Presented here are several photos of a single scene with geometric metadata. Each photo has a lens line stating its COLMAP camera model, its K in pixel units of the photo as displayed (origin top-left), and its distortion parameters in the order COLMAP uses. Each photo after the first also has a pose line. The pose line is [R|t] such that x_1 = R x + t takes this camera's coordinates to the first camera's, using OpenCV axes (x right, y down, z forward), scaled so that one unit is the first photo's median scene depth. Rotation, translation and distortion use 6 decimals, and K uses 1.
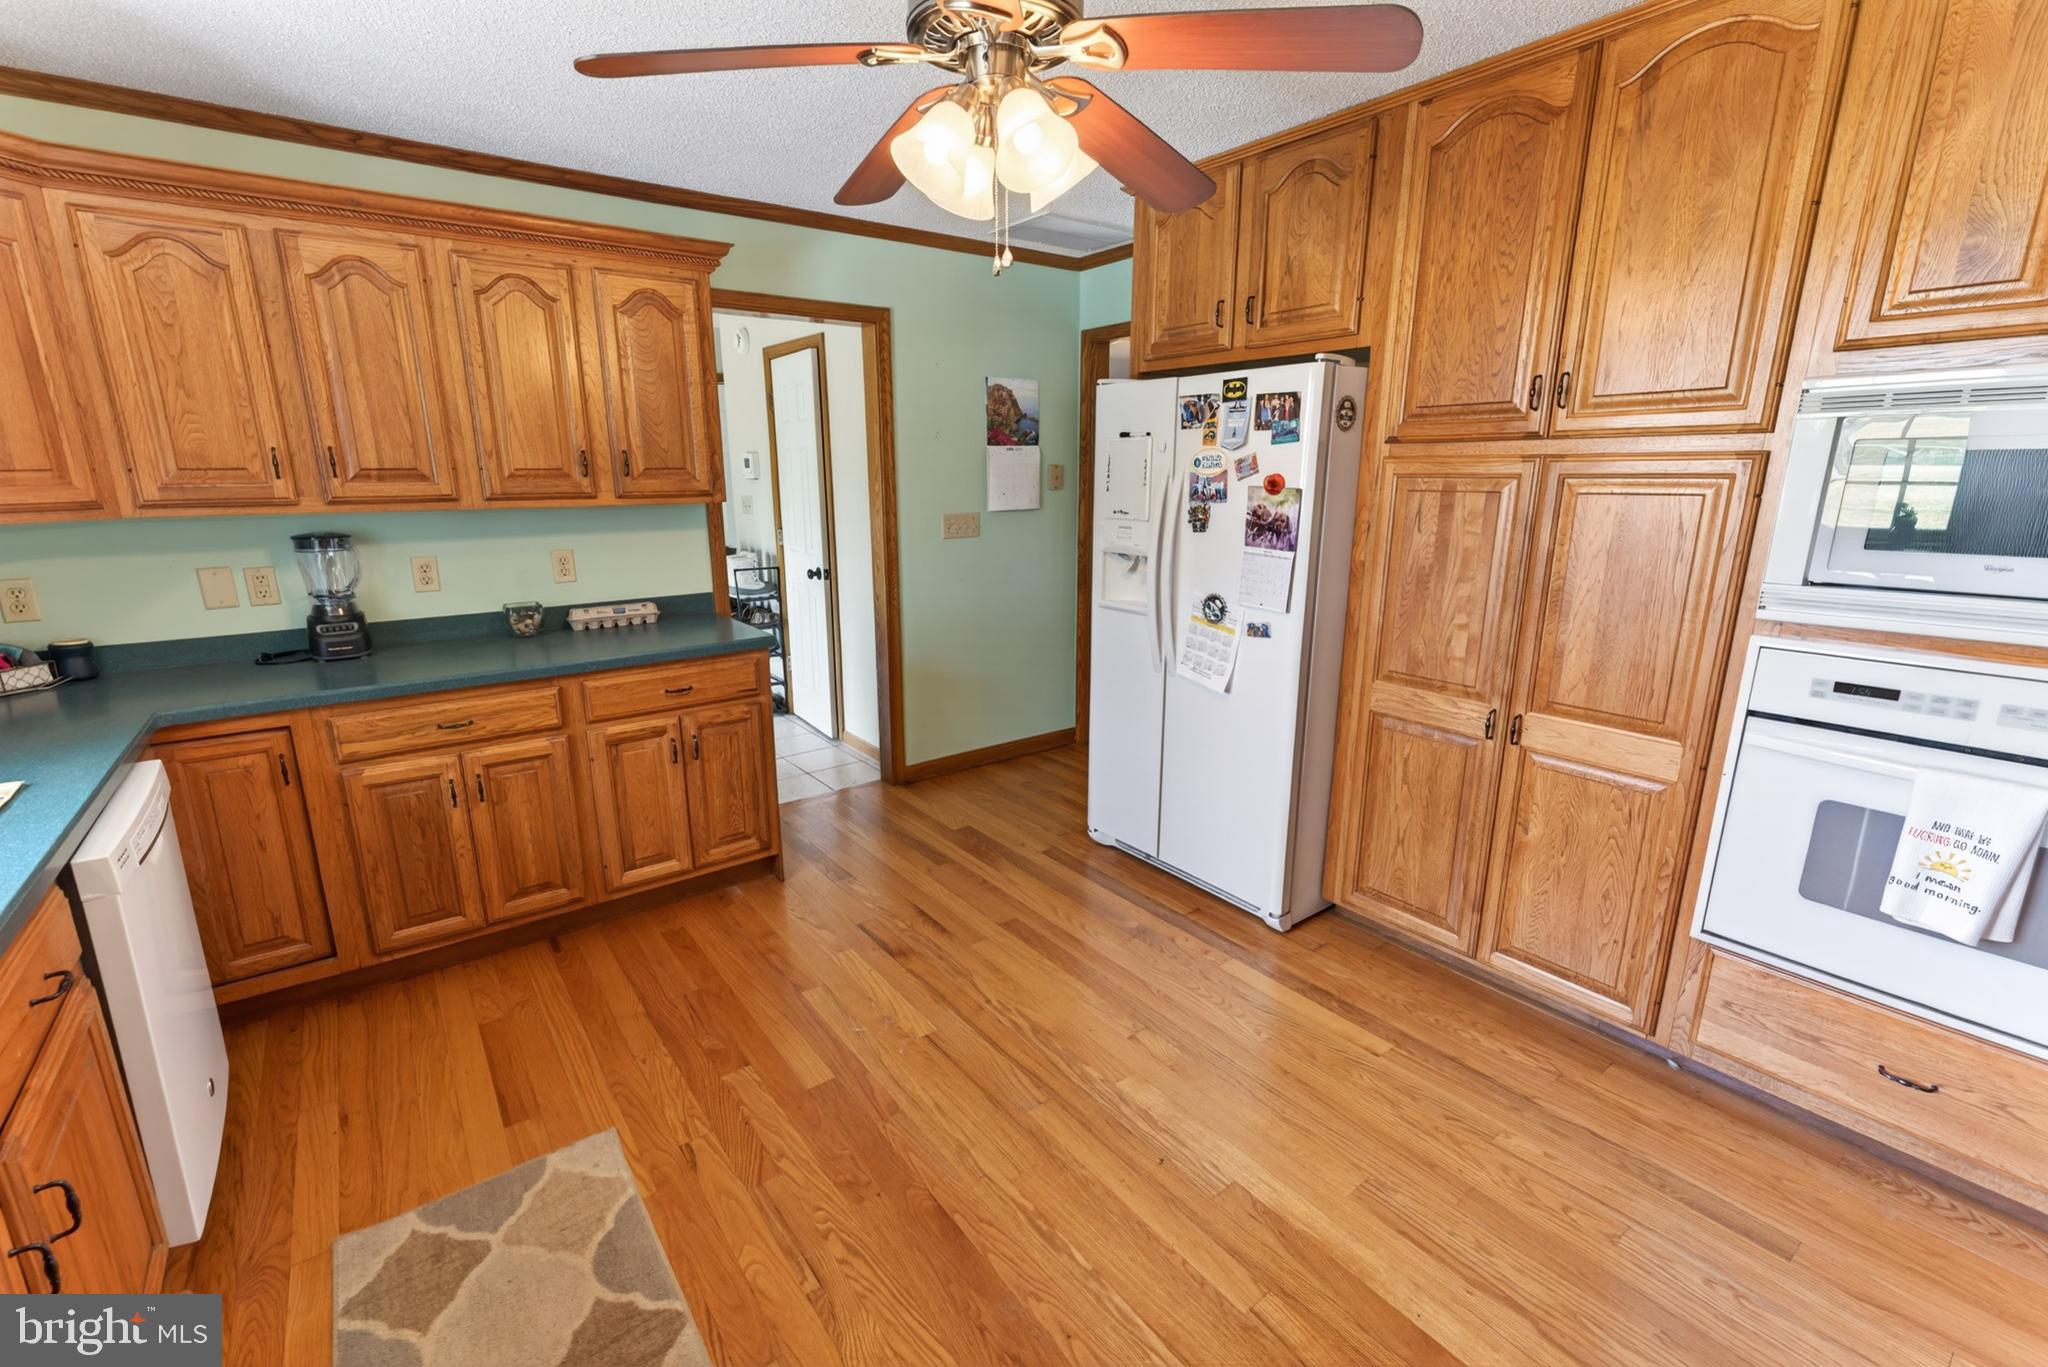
lens RADIAL K [[882.8, 0, 1024.0], [0, 882.8, 683.5], [0, 0, 1]] dist [0.008513, -0.000213]
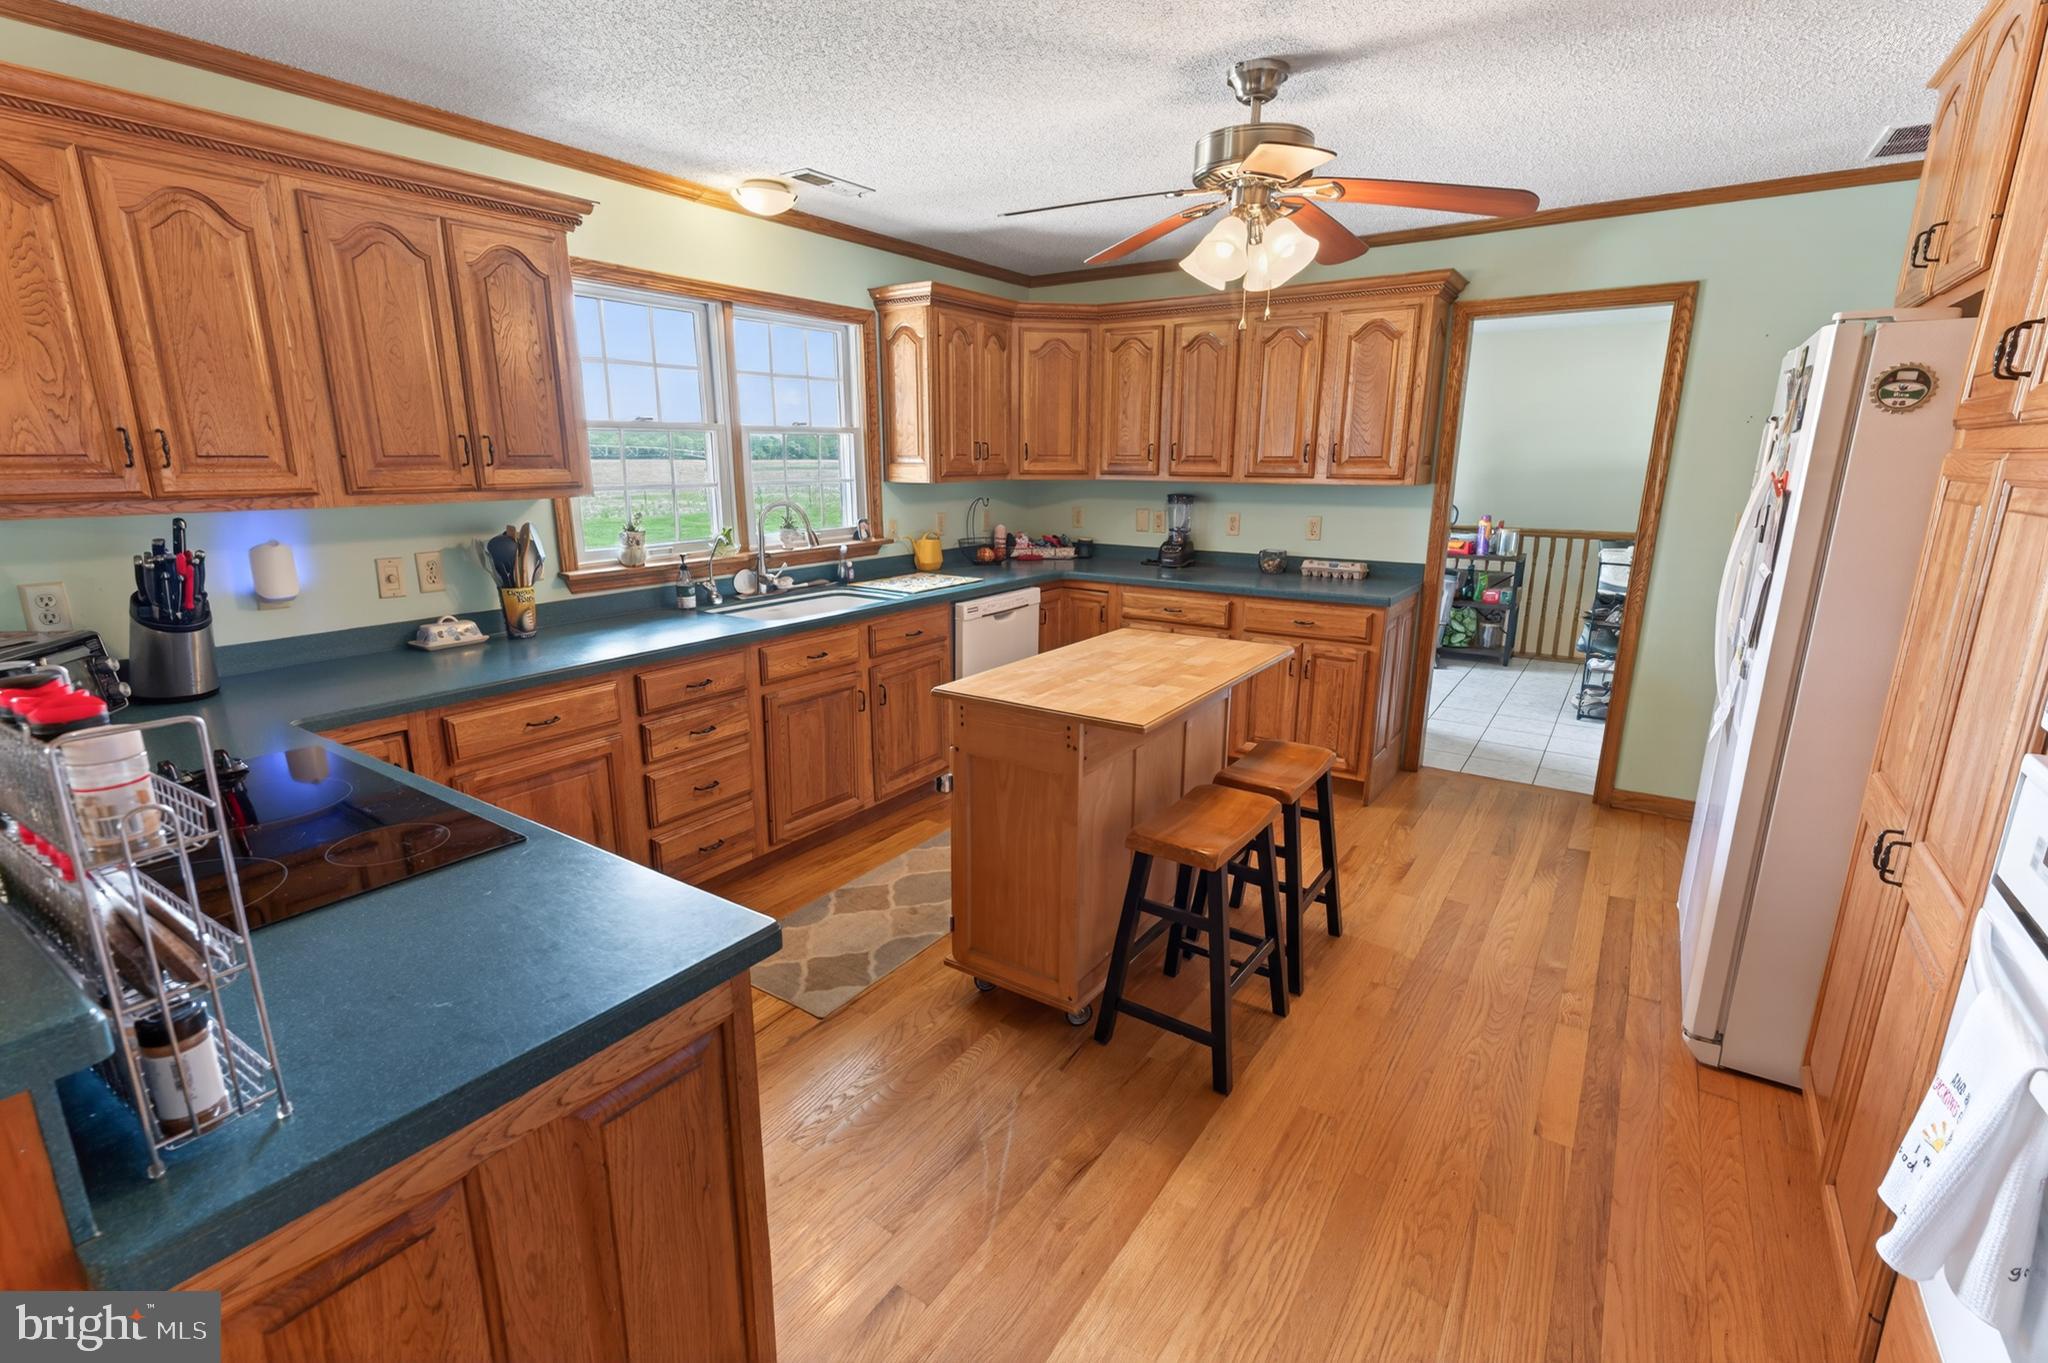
lens RADIAL K [[939.7, 0, 986.4], [0, 939.7, 675.1], [0, 0, 1]] dist [0.015255, 0.000409]
pose [[0.305422, 0.225172, -0.925211, 0.843839], [-0.233964, 0.959598, 0.156307, -0.028380], [0.923027, 0.168726, 0.345765, 0.084286]]
